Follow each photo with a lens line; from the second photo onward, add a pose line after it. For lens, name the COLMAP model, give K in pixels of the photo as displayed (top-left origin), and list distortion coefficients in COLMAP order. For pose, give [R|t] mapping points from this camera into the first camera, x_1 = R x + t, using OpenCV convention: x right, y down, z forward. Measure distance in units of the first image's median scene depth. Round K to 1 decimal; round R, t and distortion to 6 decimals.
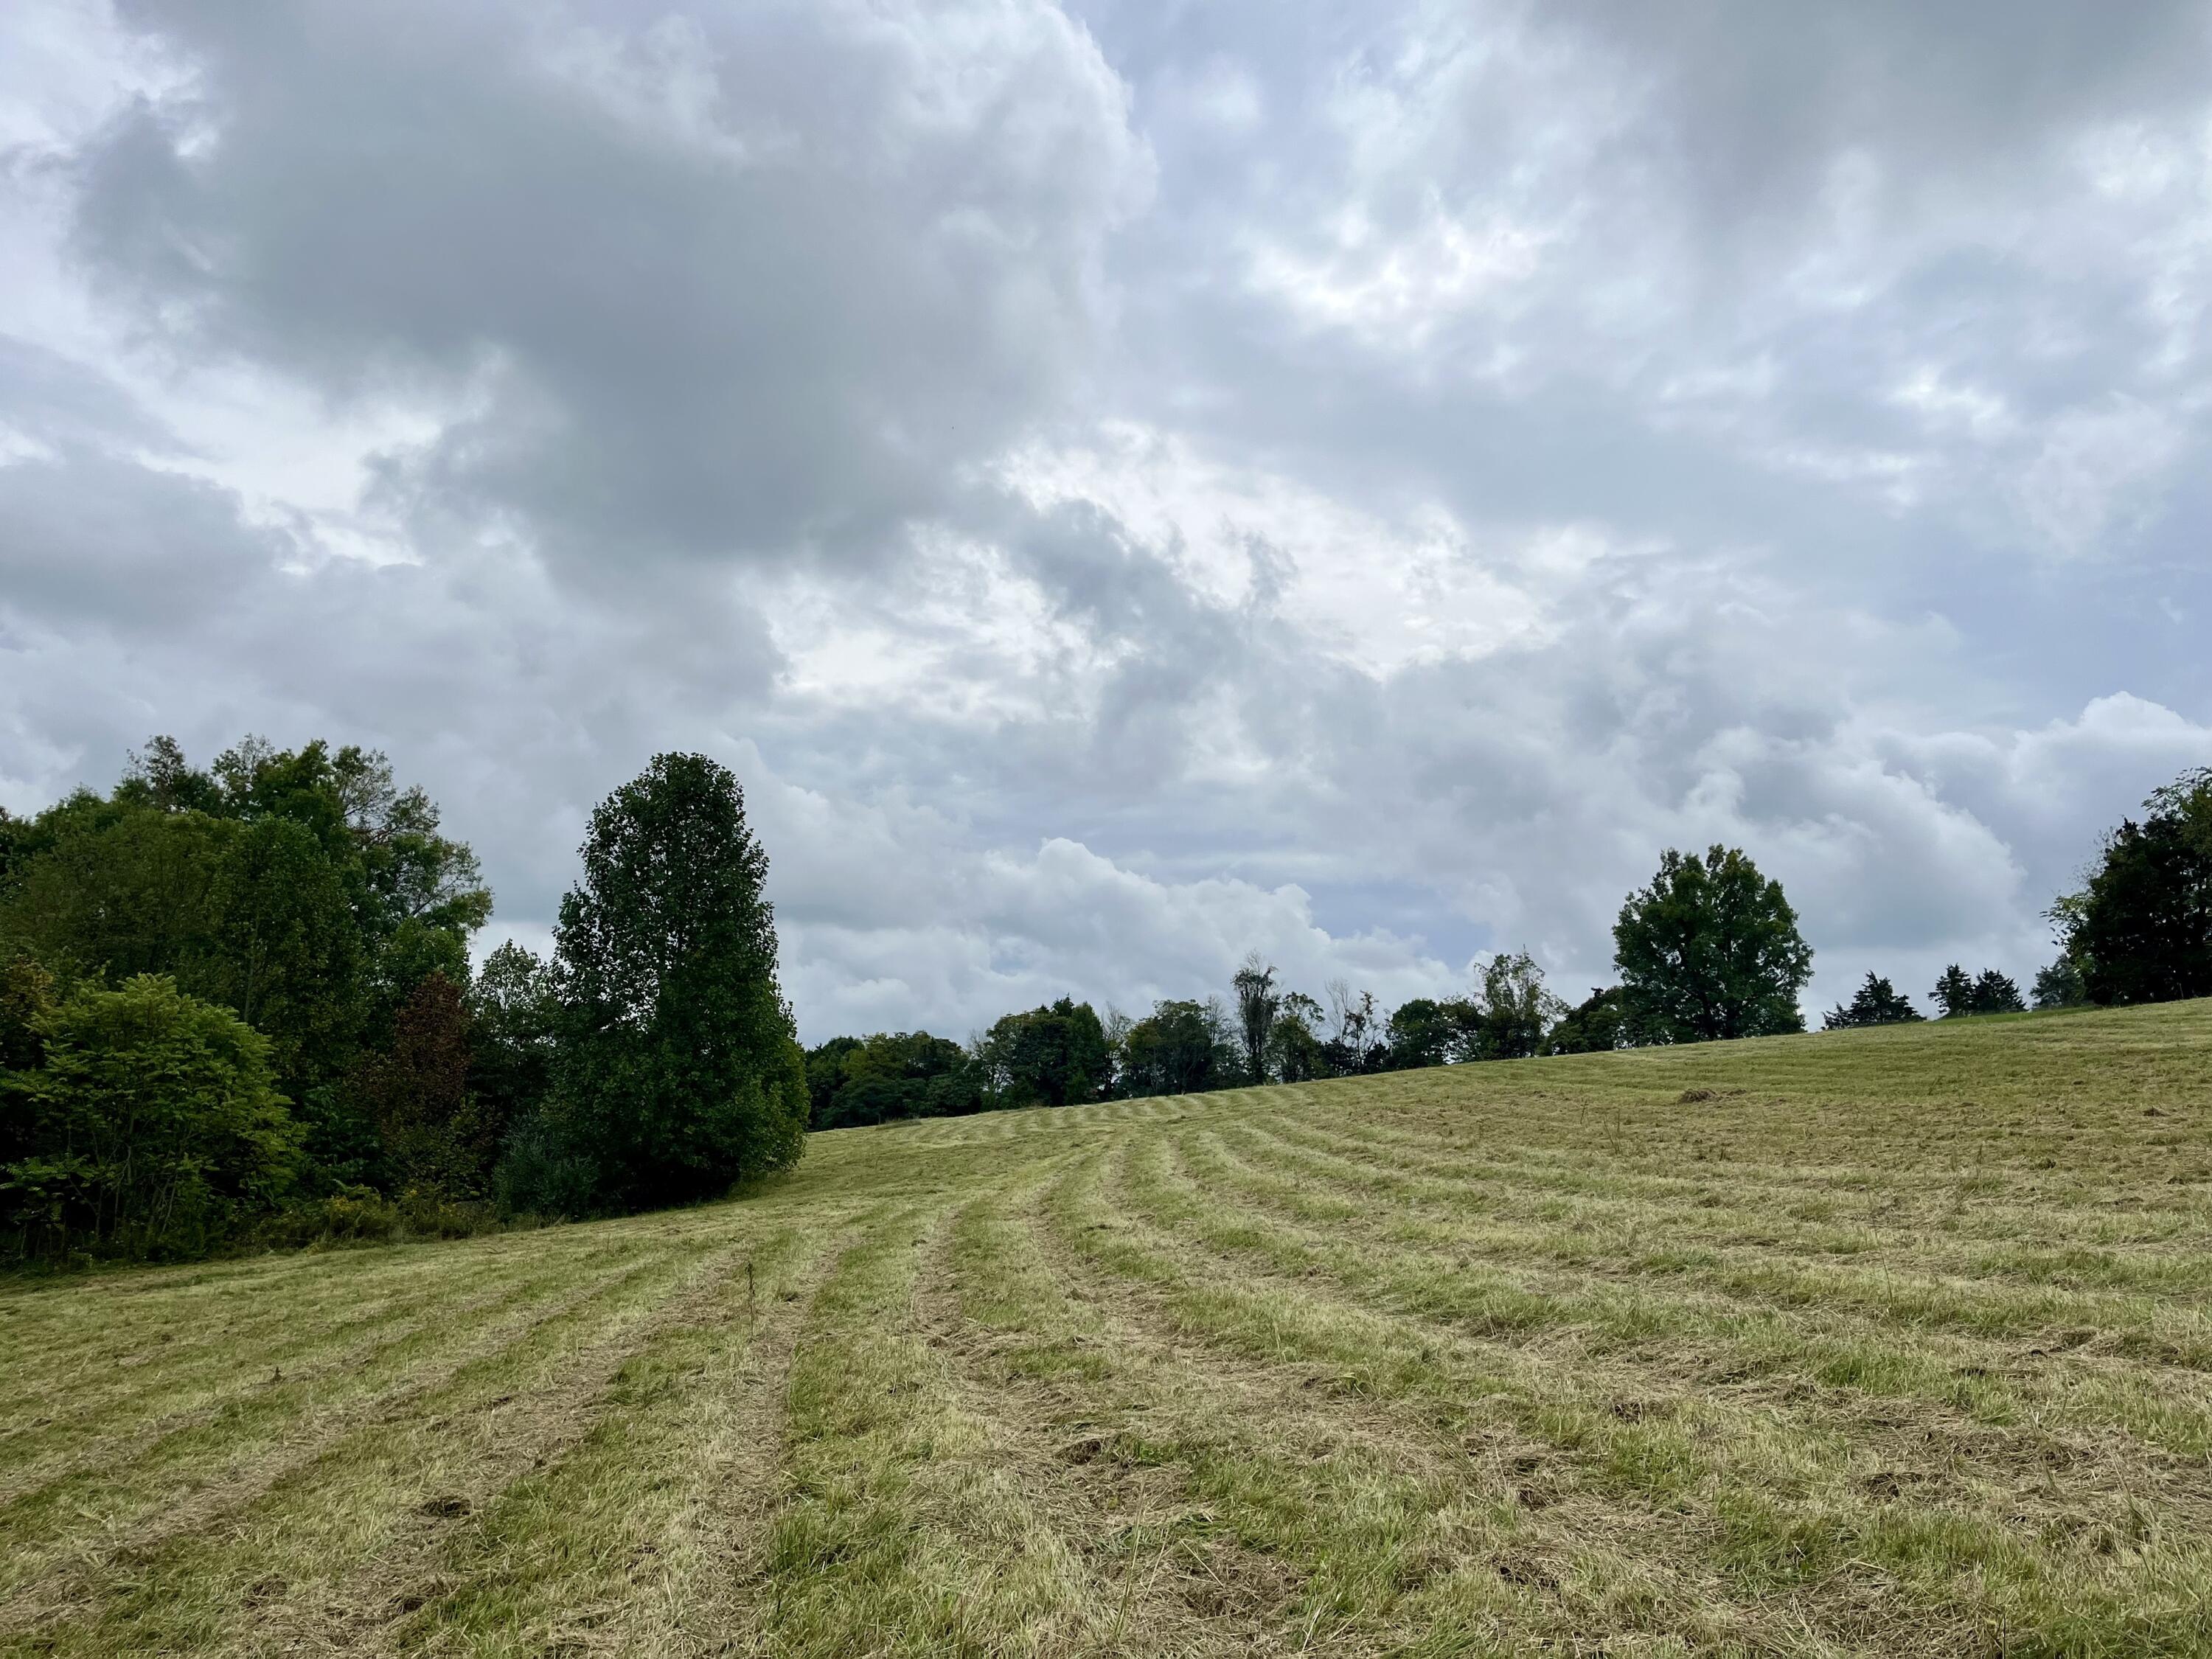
lens RADIAL K [[1661.8, 0, 1120.8], [0, 1661.8, 809.0], [0, 0, 1]] dist [0.075162, -0.097184]
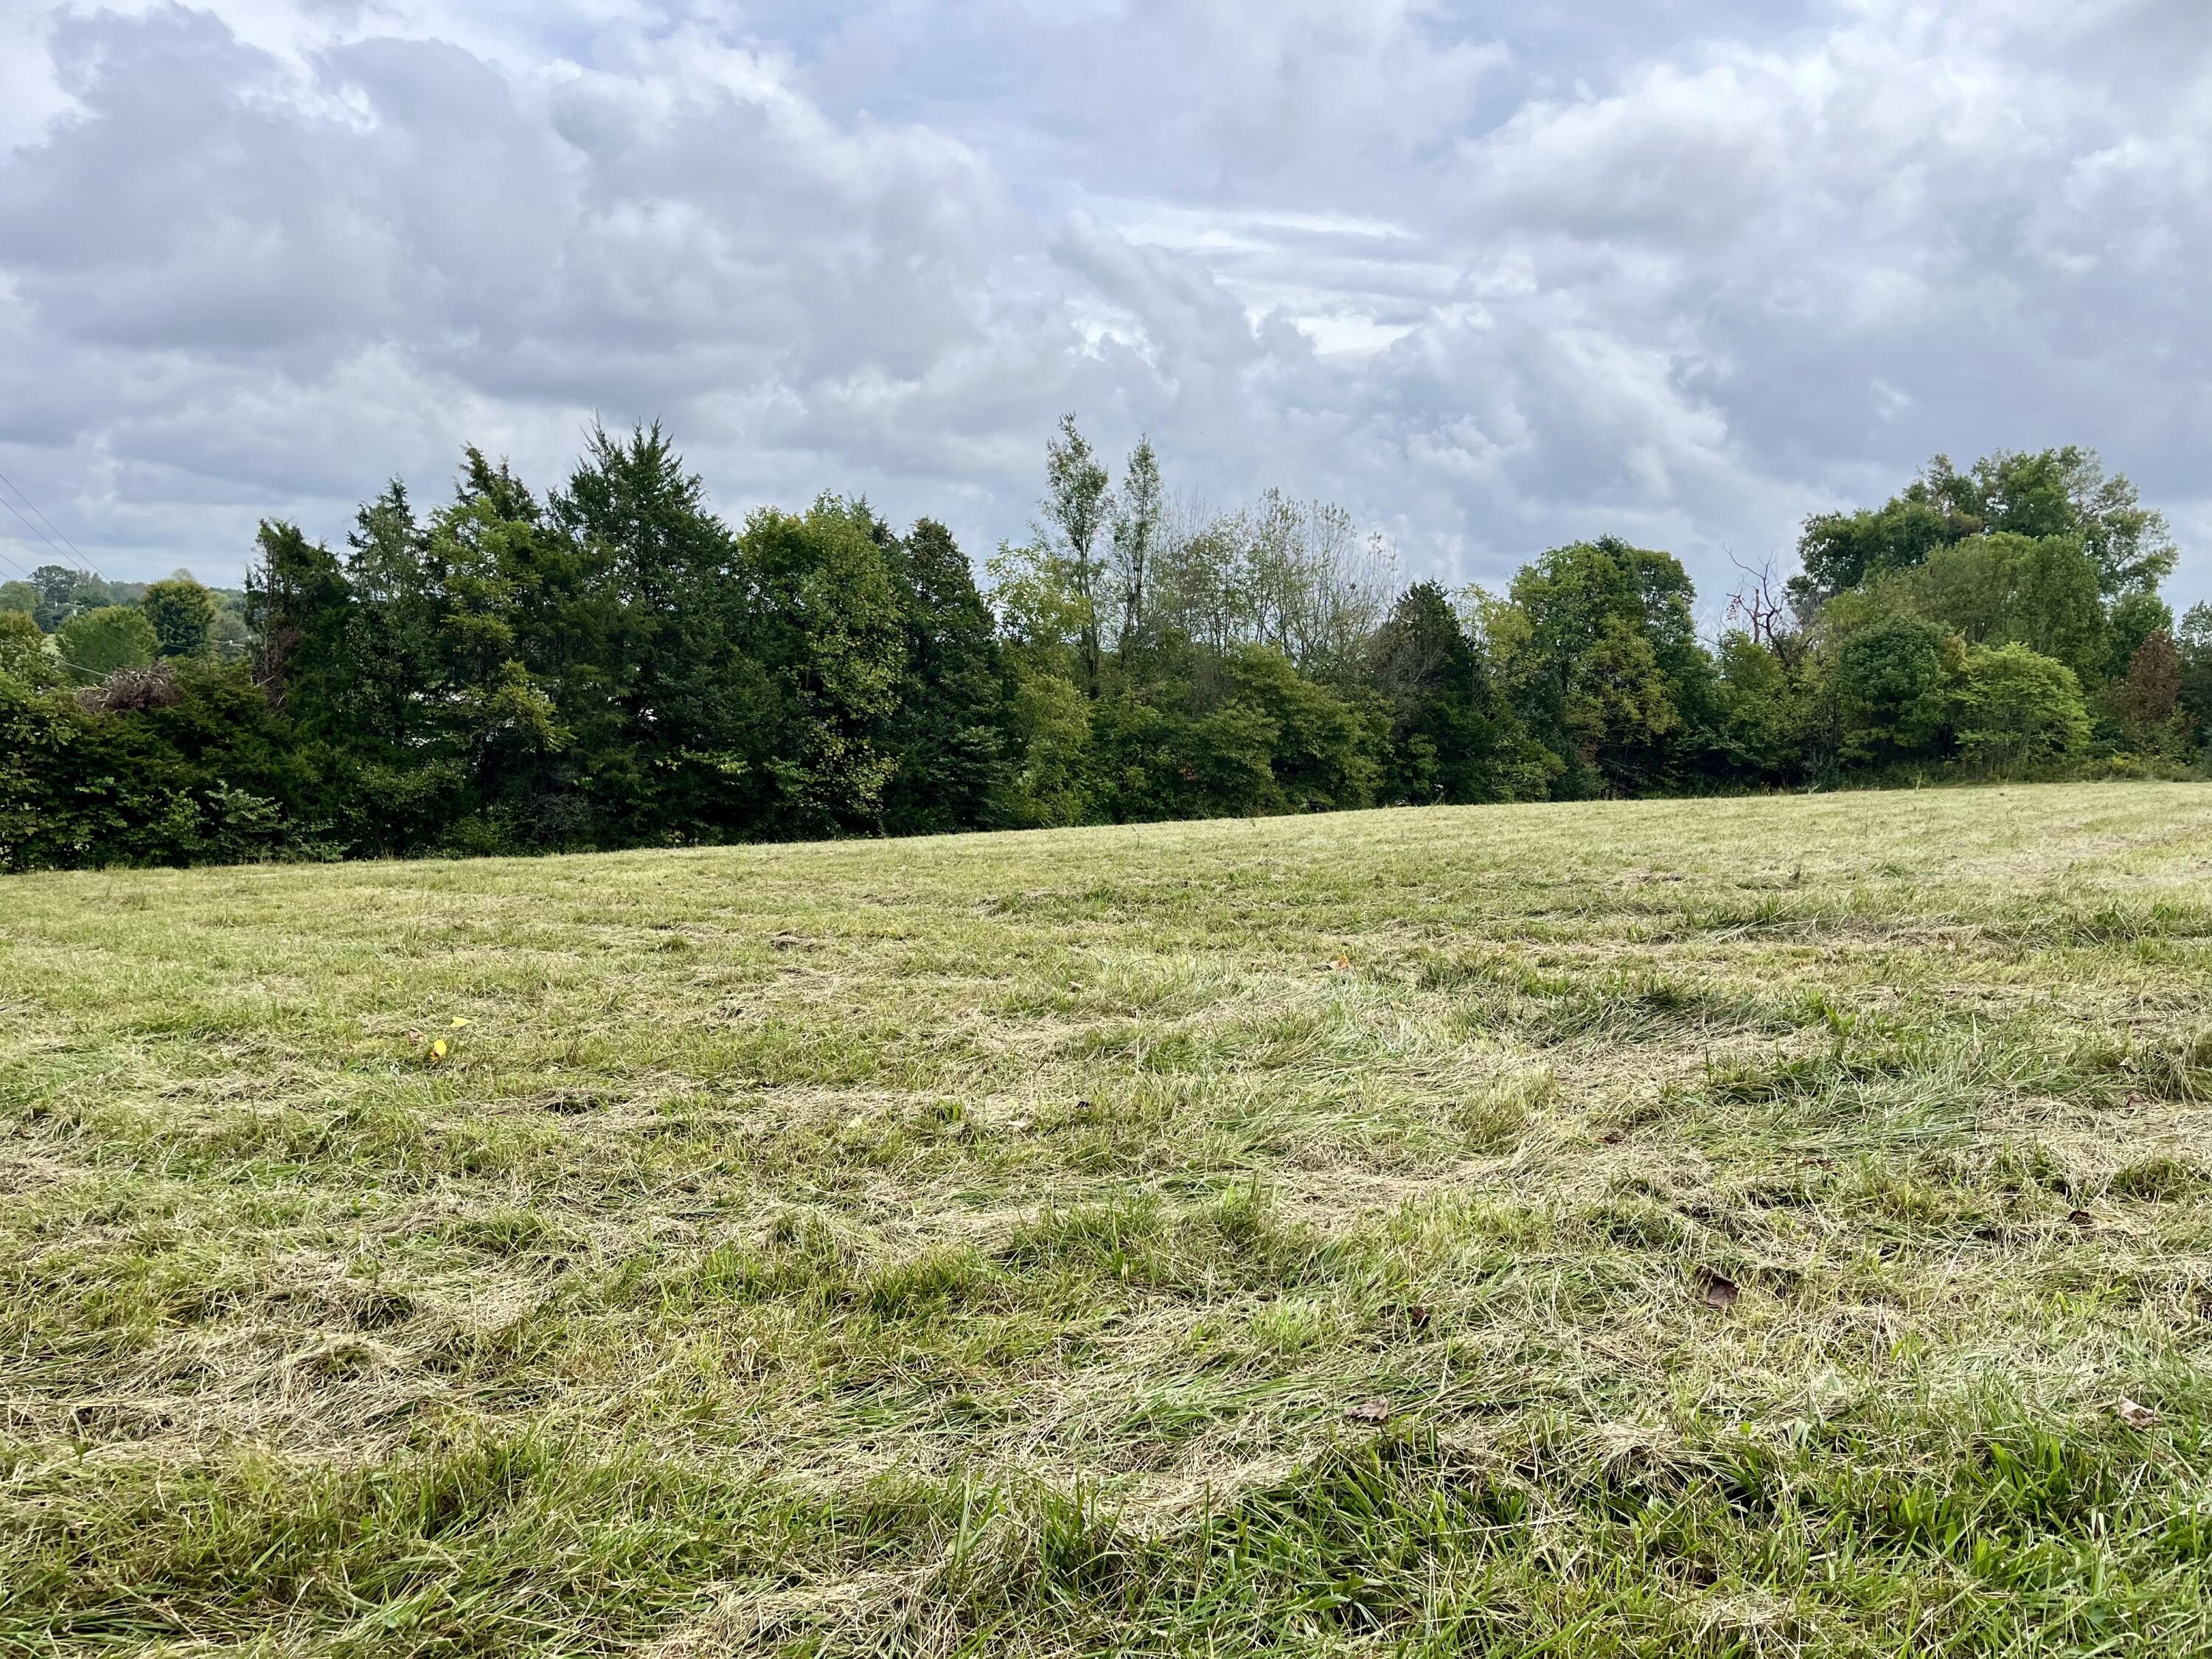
lens RADIAL K [[1661.8, 0, 1104.9], [0, 1661.8, 839.3], [0, 0, 1]] dist [0.075162, -0.097184]
pose [[0.624381, 0.096901, -0.775086, 0.082752], [0.108508, 0.971895, 0.208916, -0.053864], [0.773547, -0.214546, 0.596318, -0.277075]]
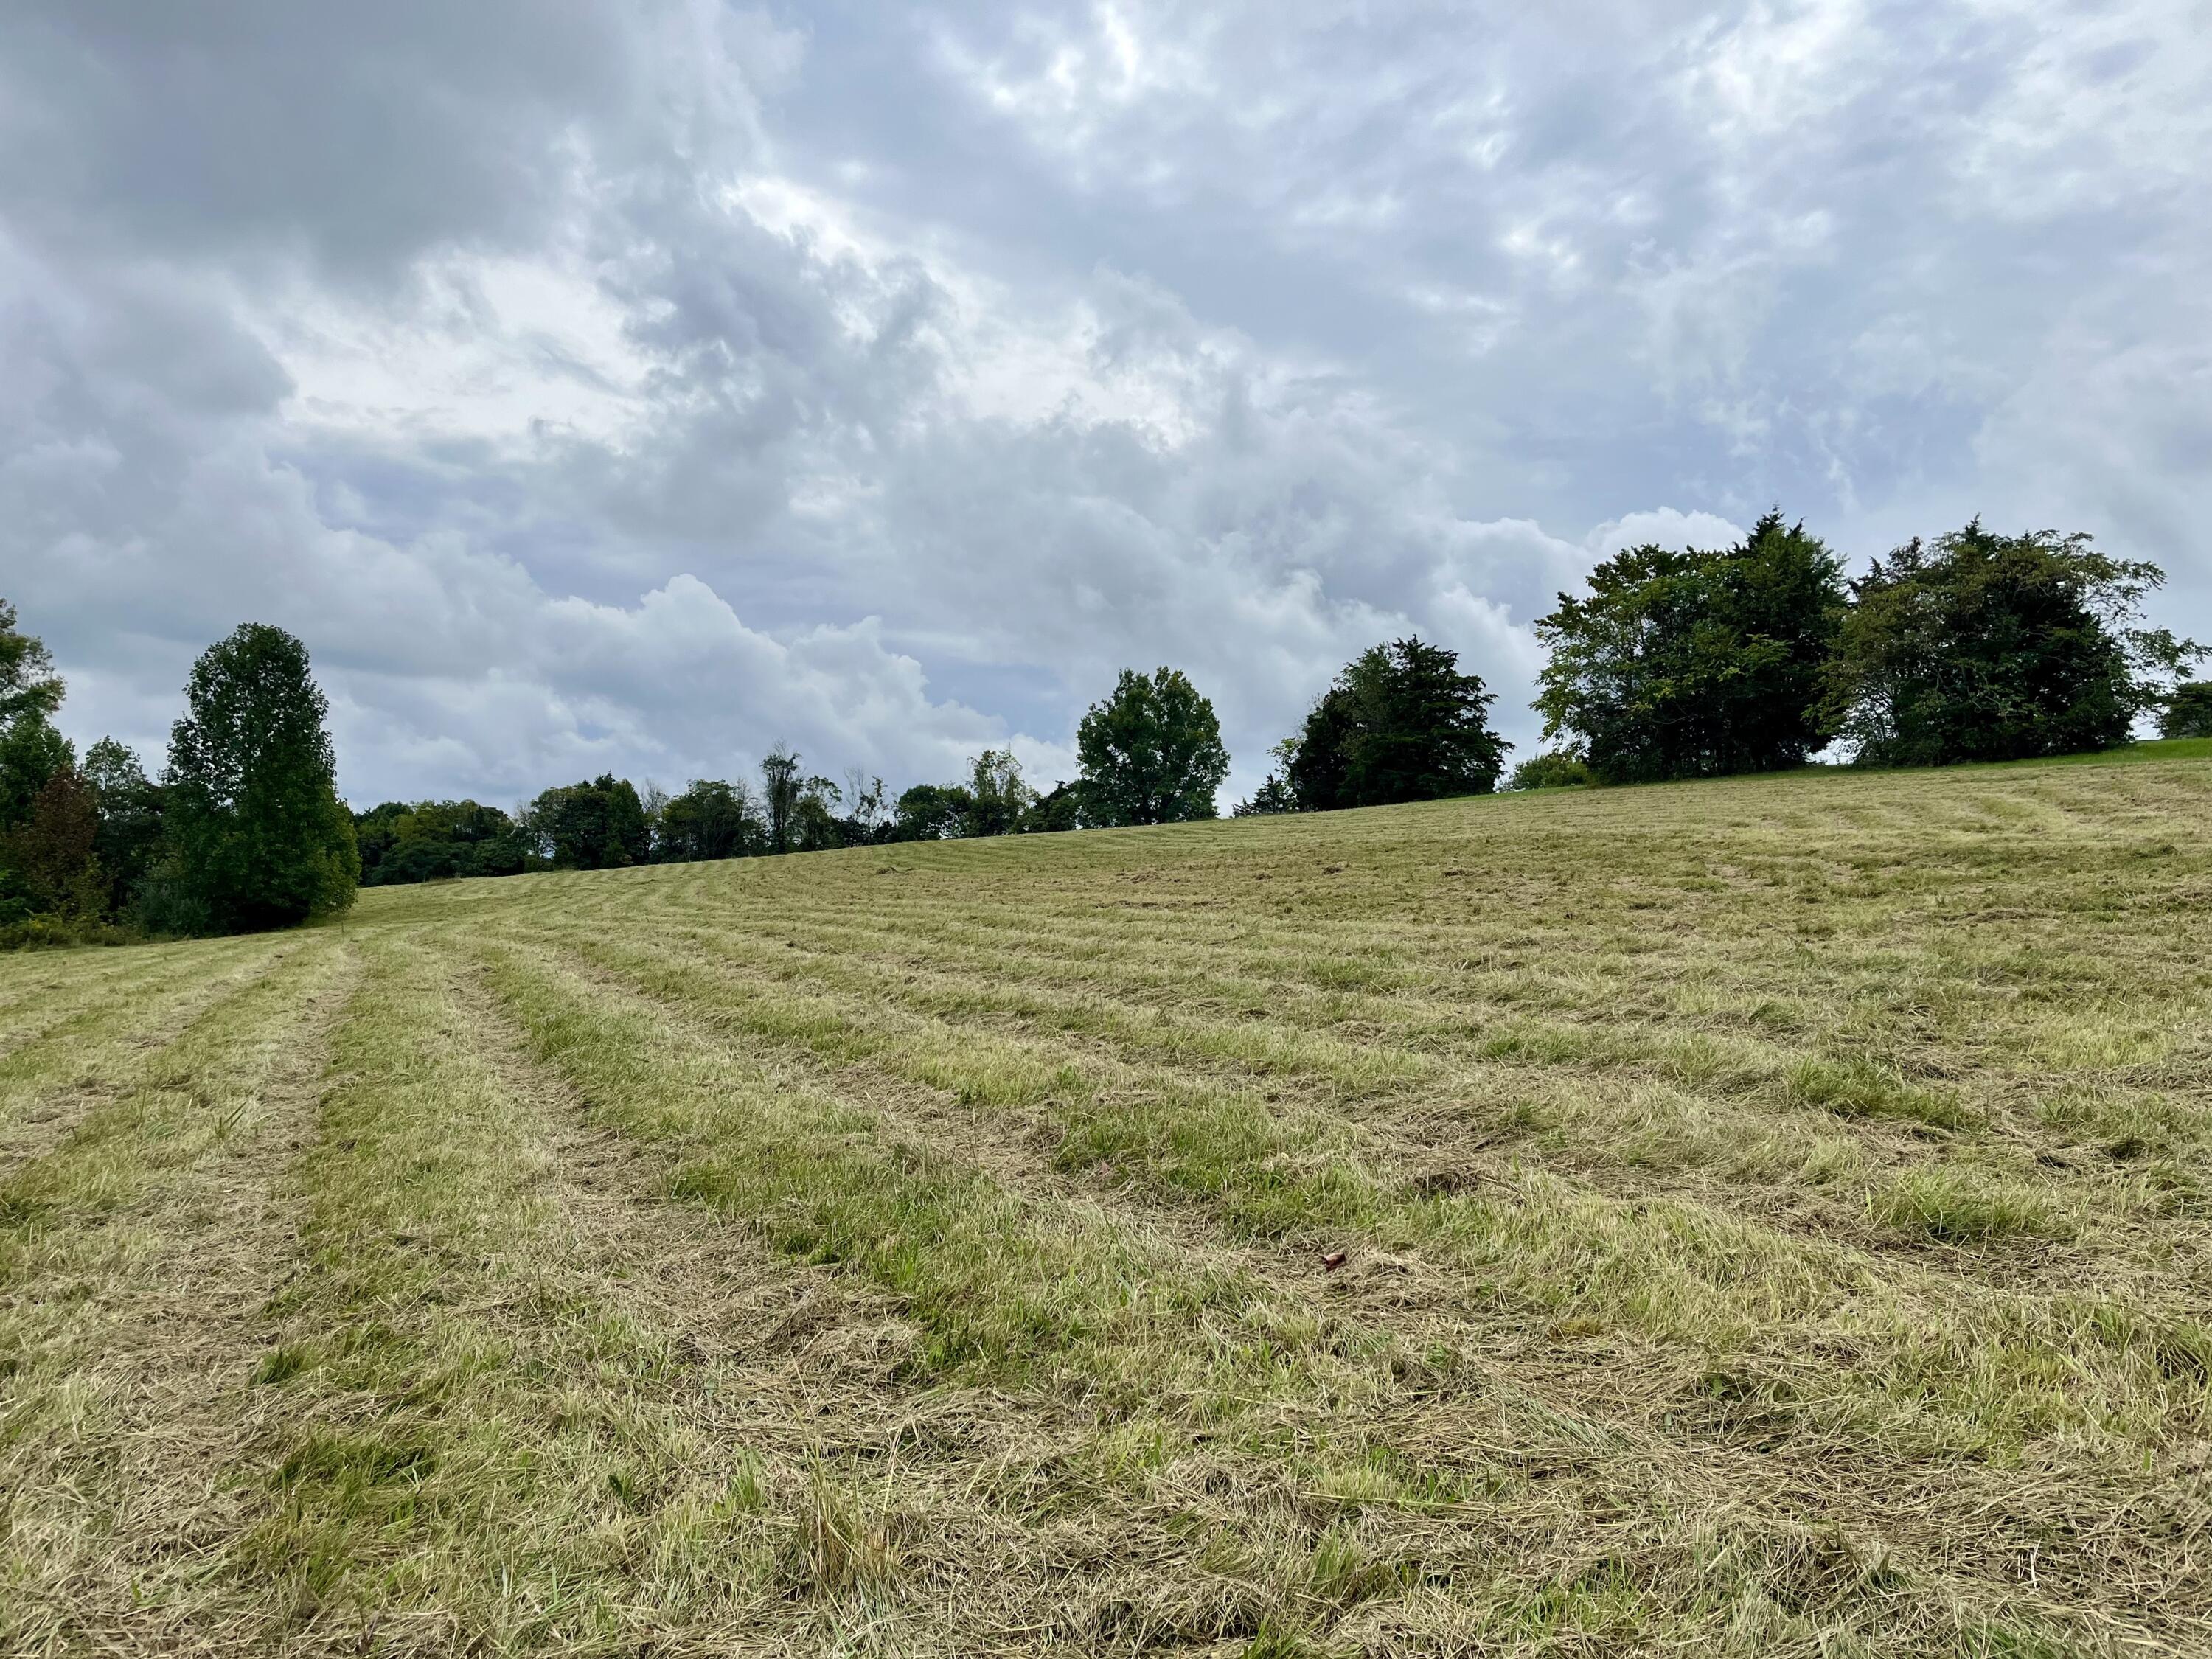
lens RADIAL K [[1661.8, 0, 1115.8], [0, 1661.8, 847.7], [0, 0, 1]] dist [0.075162, -0.097184]
pose [[0.970645, 0.020324, 0.239655, 0.032912], [-0.058621, 0.986365, 0.153778, -0.033600], [-0.233262, -0.163312, 0.958602, -0.180776]]
